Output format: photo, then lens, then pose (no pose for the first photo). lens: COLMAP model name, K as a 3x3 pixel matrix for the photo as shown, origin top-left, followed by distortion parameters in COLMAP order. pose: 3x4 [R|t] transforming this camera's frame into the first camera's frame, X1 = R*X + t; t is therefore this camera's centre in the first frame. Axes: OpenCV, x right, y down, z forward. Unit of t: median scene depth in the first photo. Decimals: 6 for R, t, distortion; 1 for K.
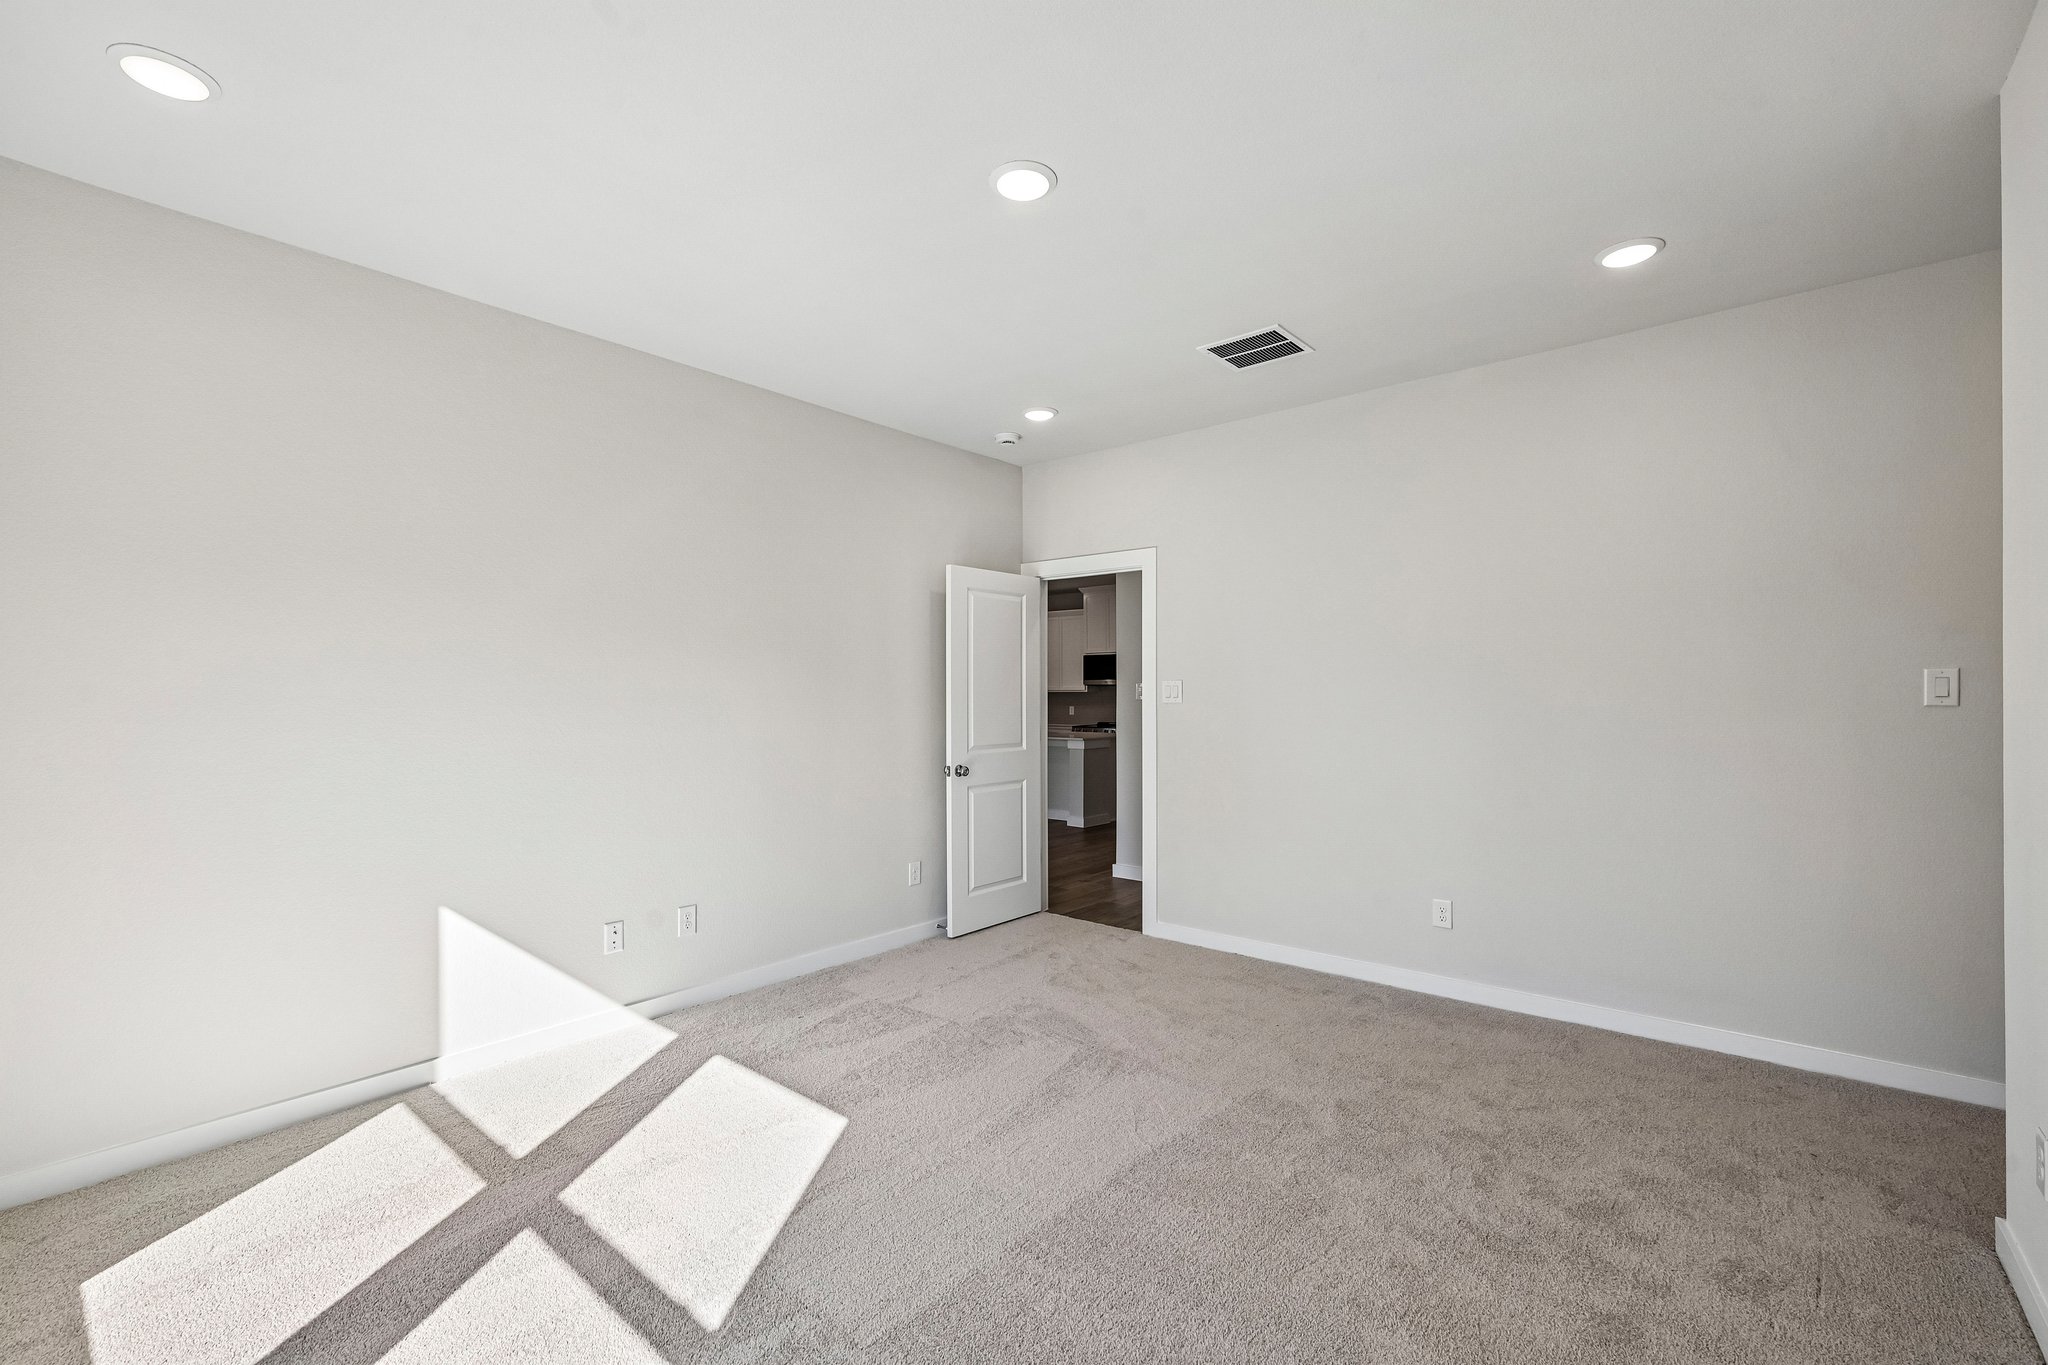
lens RADIAL K [[862.1, 0, 1038.8], [0, 862.1, 690.5], [0, 0, 1]] dist [-0.000066, 0.000146]
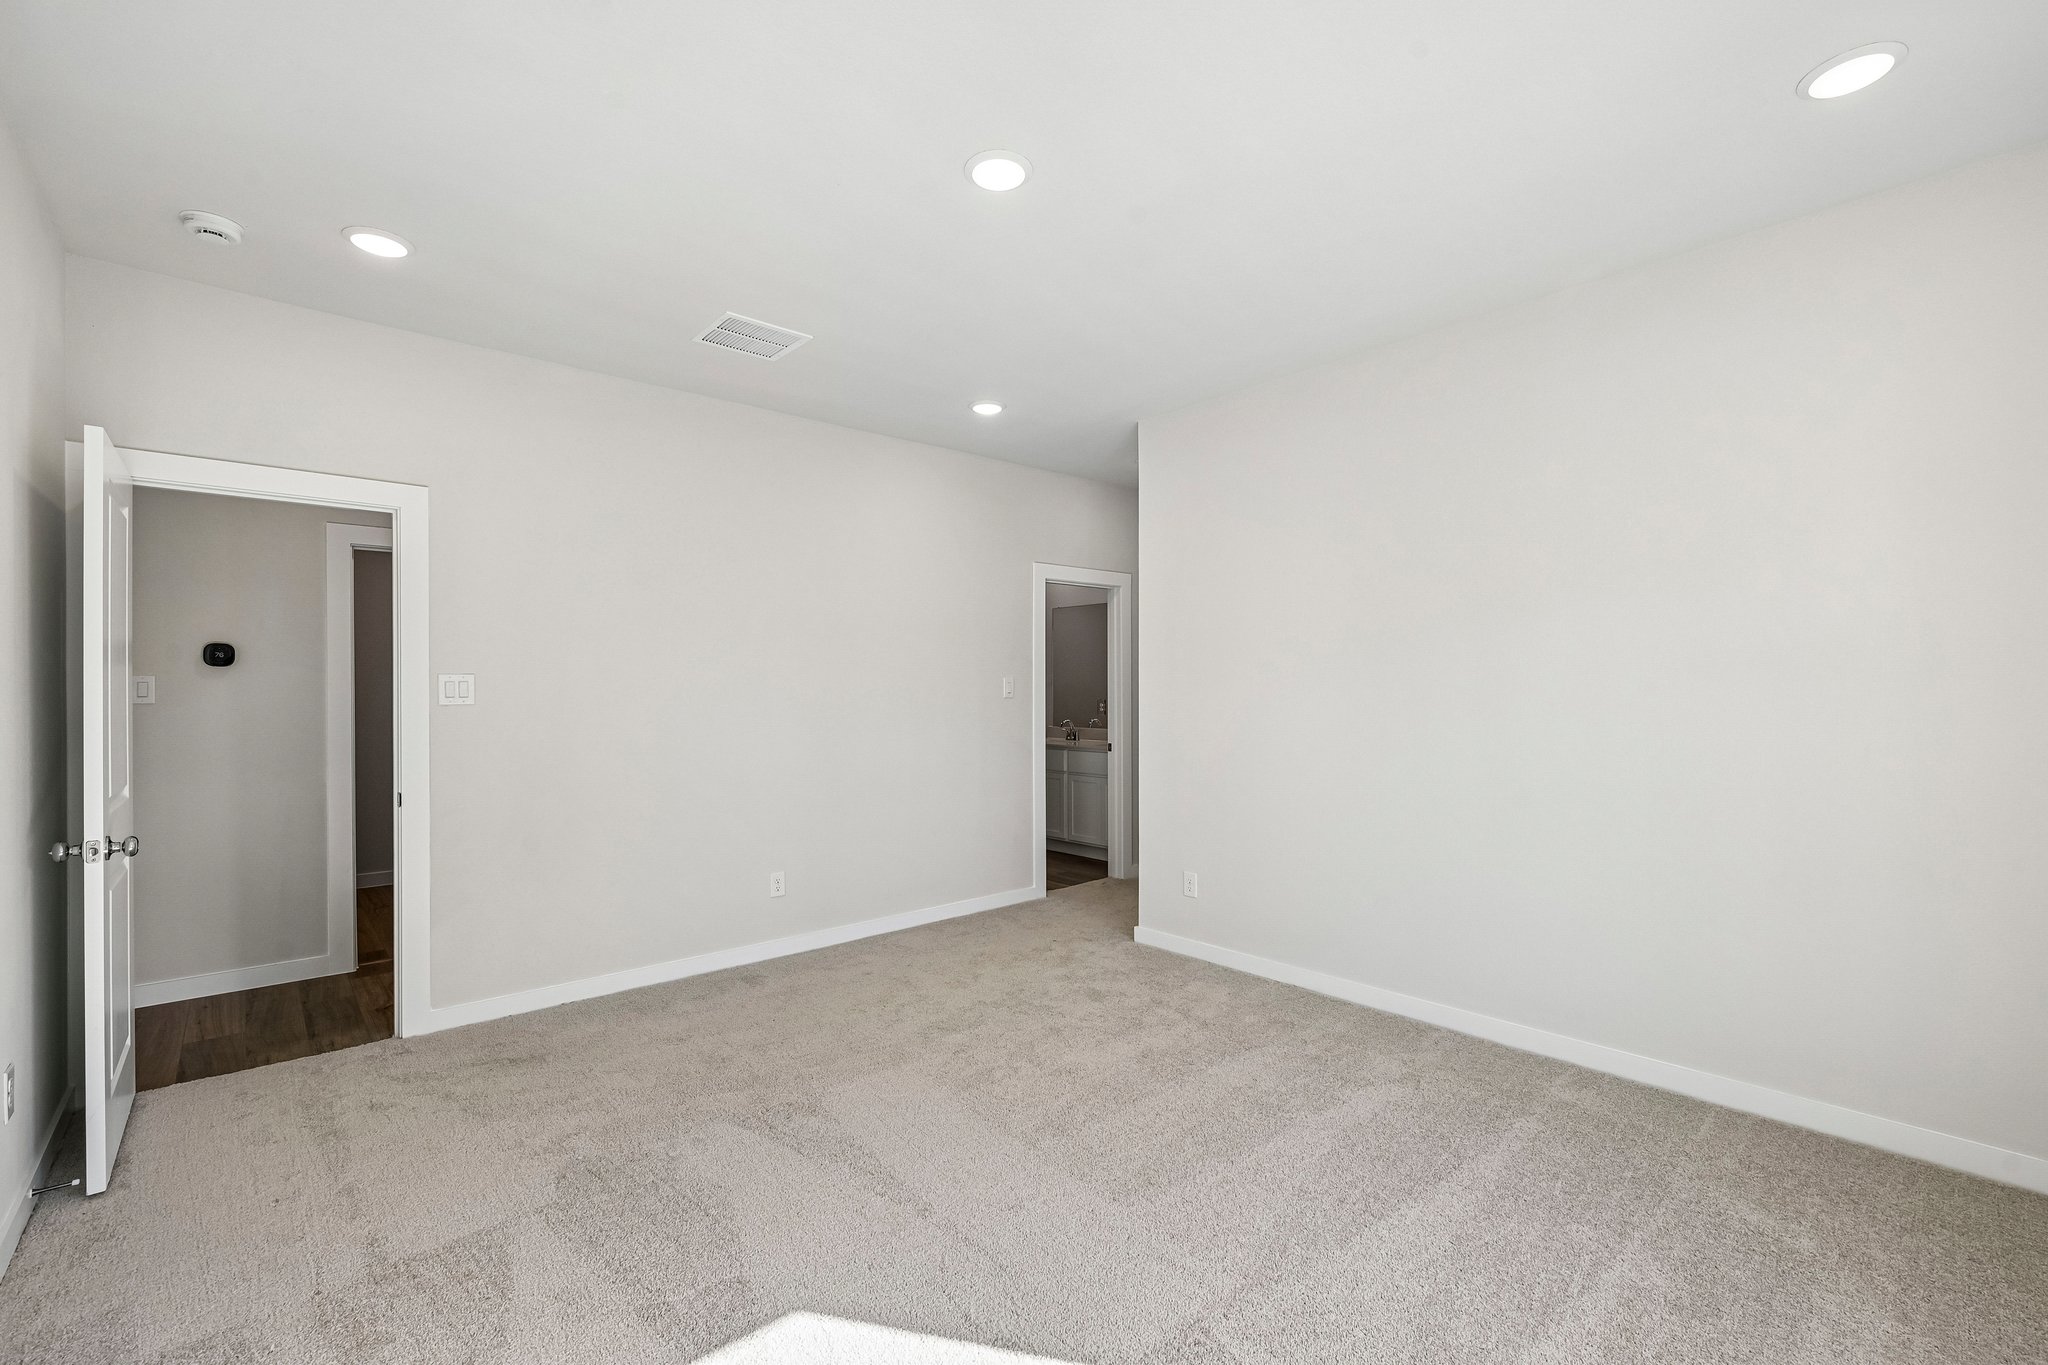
lens RADIAL K [[862.1, 0, 1038.8], [0, 862.1, 690.5], [0, 0, 1]] dist [-0.000066, 0.000146]
pose [[0.151916, -0.003640, 0.988387, -0.640149], [-0.007056, 0.999964, 0.004767, -0.006044], [-0.988368, -0.007698, 0.151885, 0.511900]]
